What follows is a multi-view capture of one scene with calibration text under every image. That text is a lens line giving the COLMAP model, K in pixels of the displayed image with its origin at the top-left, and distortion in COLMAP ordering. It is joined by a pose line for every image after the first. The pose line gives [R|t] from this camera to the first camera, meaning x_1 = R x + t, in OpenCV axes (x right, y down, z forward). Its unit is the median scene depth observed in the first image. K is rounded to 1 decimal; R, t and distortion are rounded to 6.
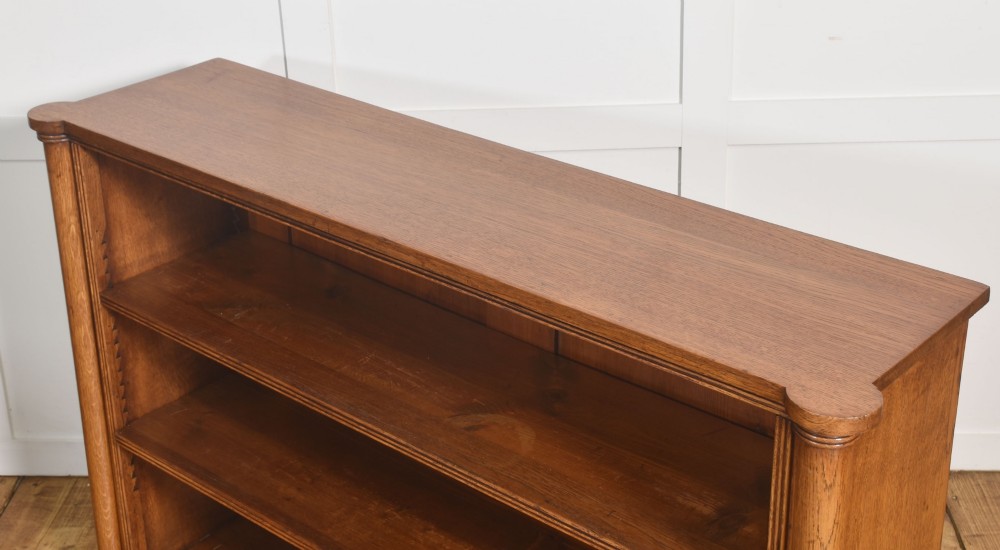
lens RADIAL K [[1257.9, 0, 533.6], [0, 1257.9, 275.3], [0, 0, 1]] dist [0.008368, 0.036494]
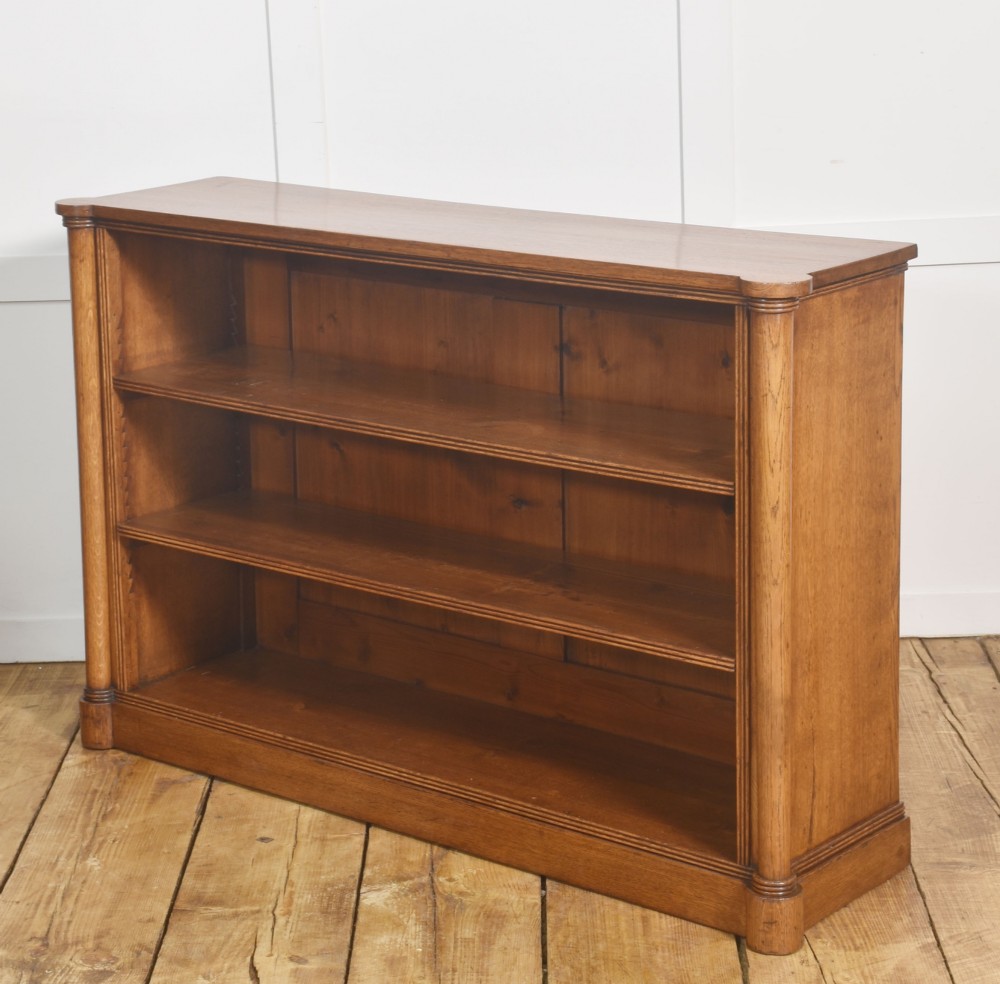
lens RADIAL K [[2346.6, 0, 500.0], [0, 2346.6, 492.0], [0, 0, 1]] dist [0.063832, 0.433485]
pose [[0.999943, -0.010517, 0.002017, -0.035739], [0.010702, 0.974776, -0.222929, 0.535044], [0.000379, 0.222938, 0.974833, -0.839583]]
